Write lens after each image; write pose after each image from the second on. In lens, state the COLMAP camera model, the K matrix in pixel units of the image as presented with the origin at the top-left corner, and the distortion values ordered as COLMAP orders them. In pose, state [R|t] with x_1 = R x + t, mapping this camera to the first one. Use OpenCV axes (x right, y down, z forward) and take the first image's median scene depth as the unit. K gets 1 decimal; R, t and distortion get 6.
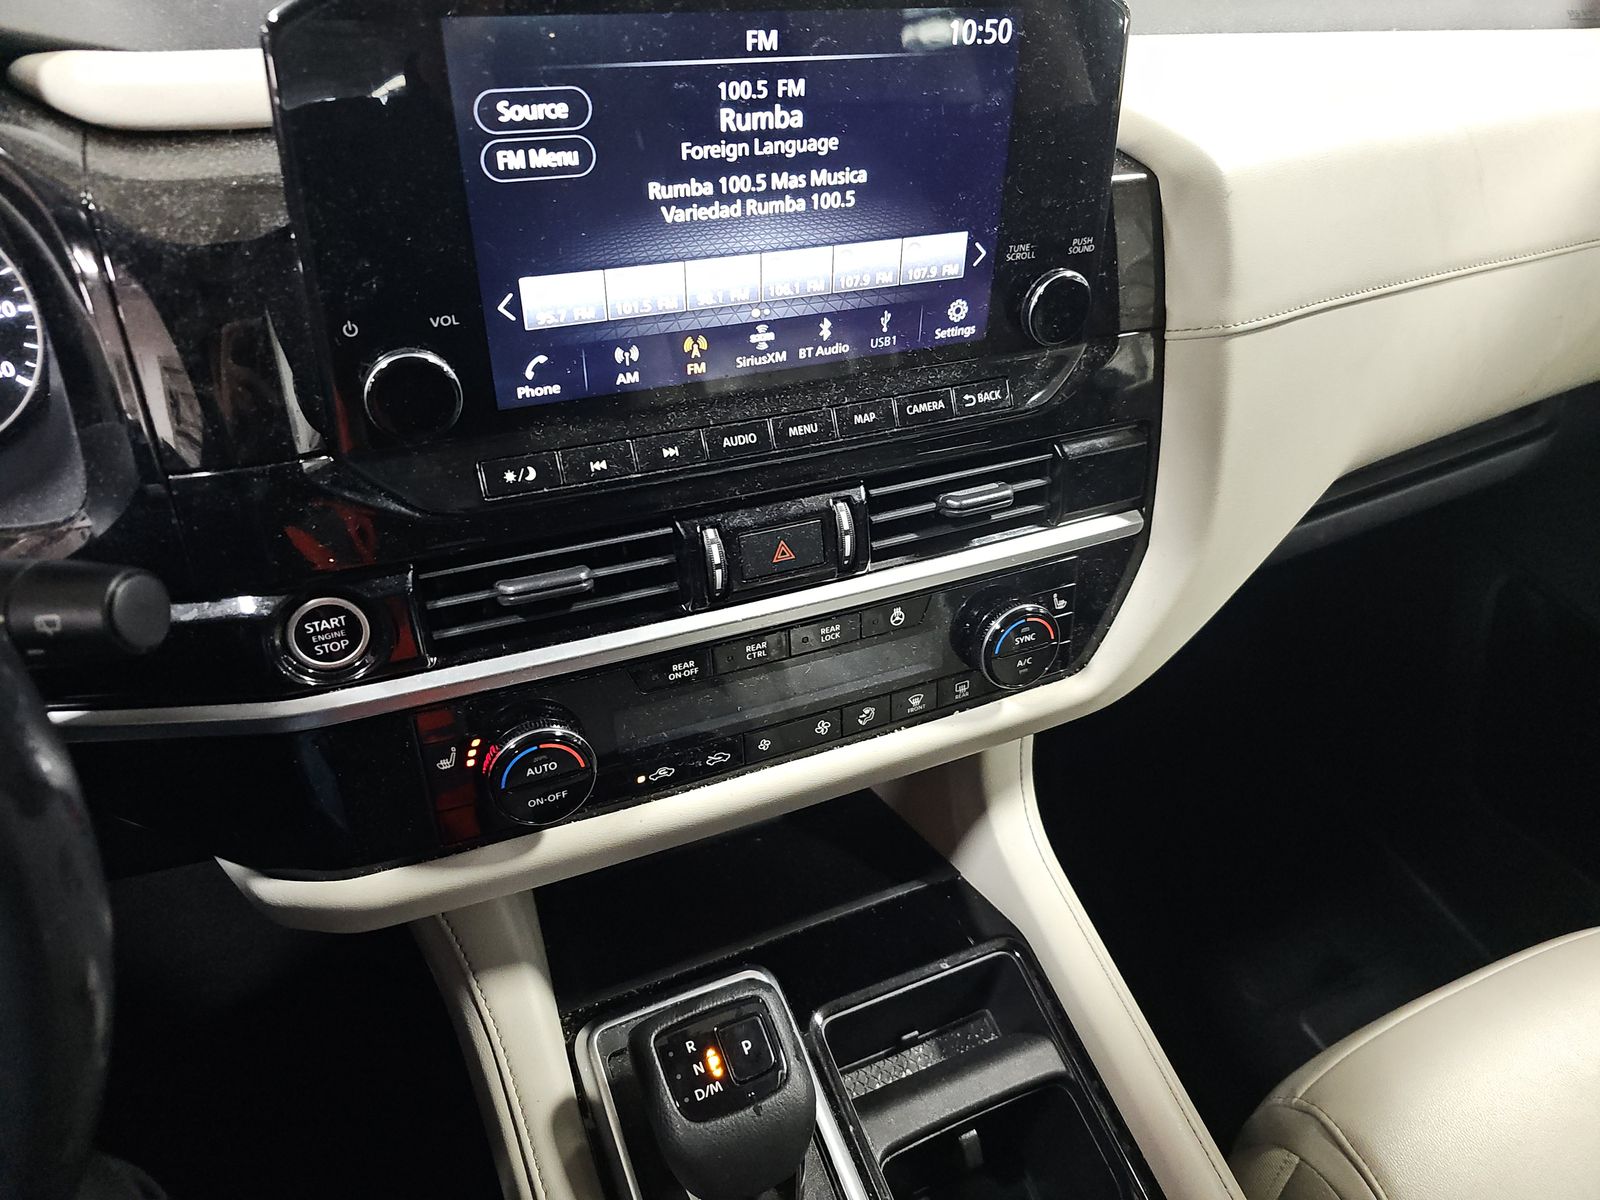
lens RADIAL K [[1109.5, 0, 800.0], [0, 1109.5, 600.0], [0, 0, 1]] dist [0.070579, -0.093888]
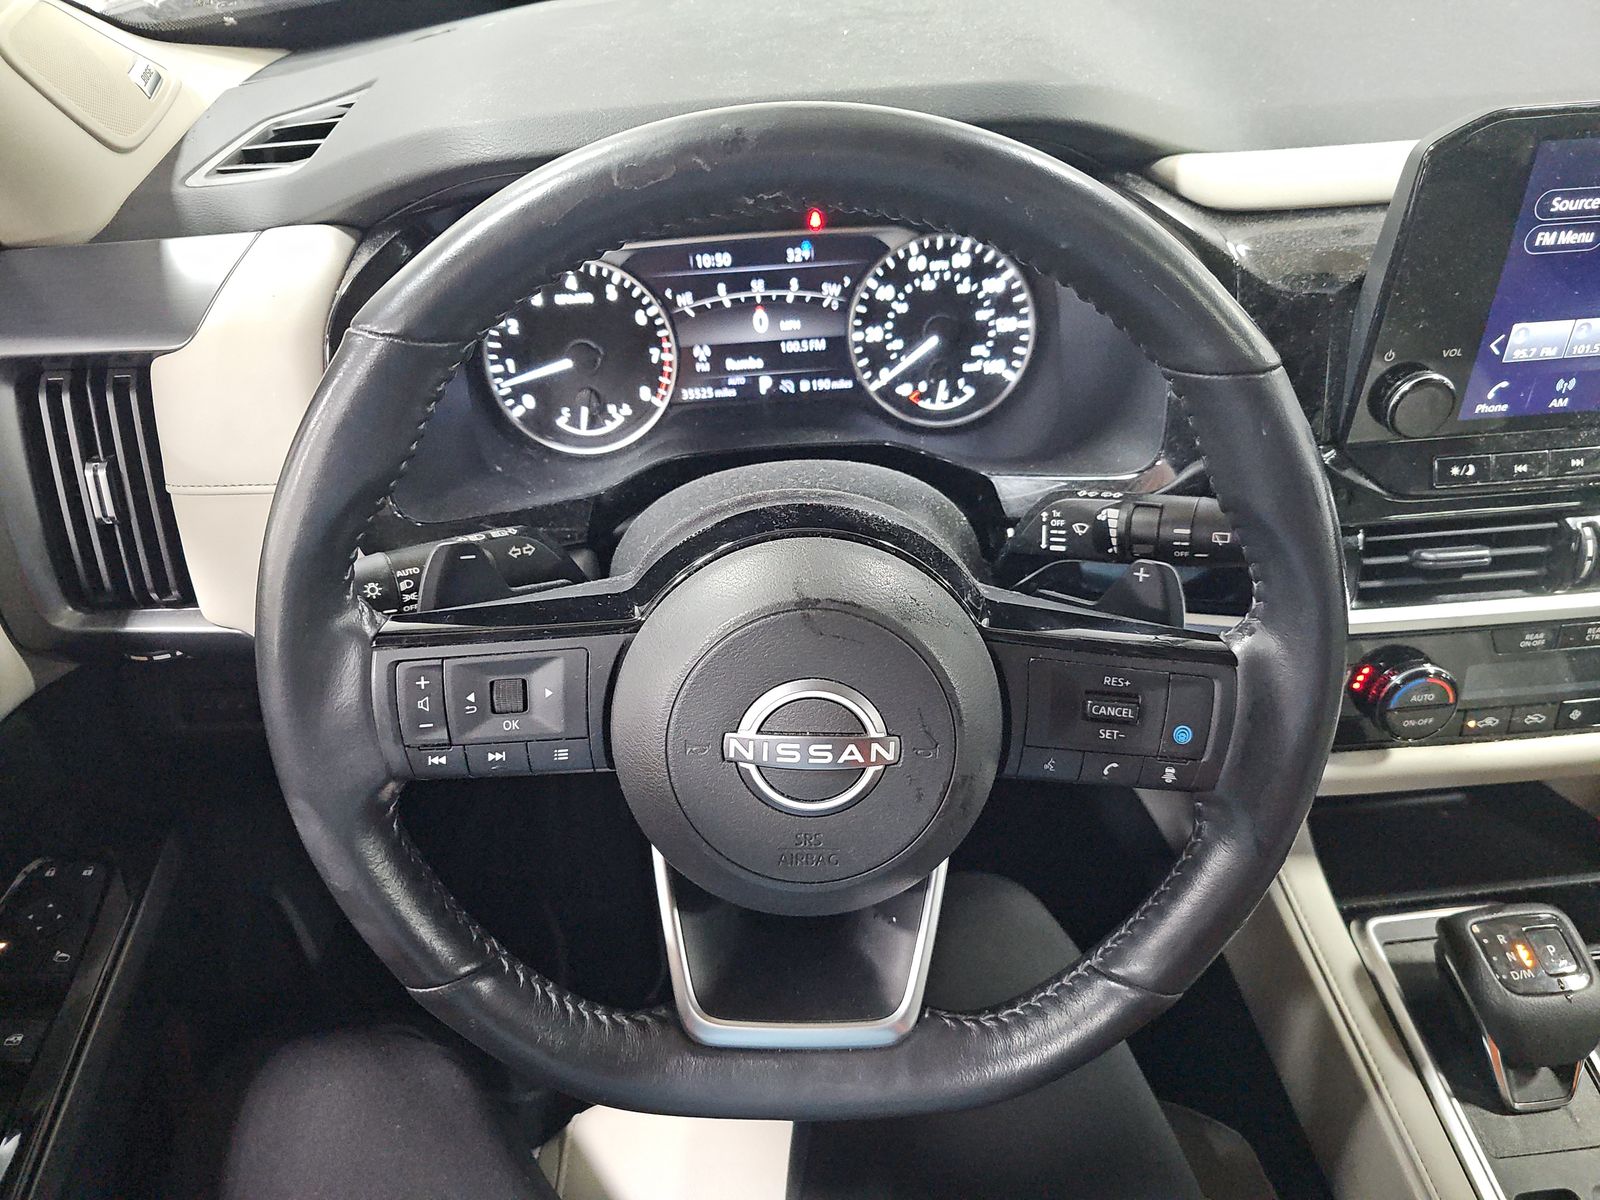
lens RADIAL K [[1099.4, 0, 832.1], [0, 1099.4, 608.7], [0, 0, 1]] dist [0.006518, 0.002230]
pose [[0.943880, 0.127287, -0.304775, -0.526552], [-0.130405, 0.991408, 0.010195, 0.131498], [0.303454, 0.030121, 0.952370, -0.453705]]
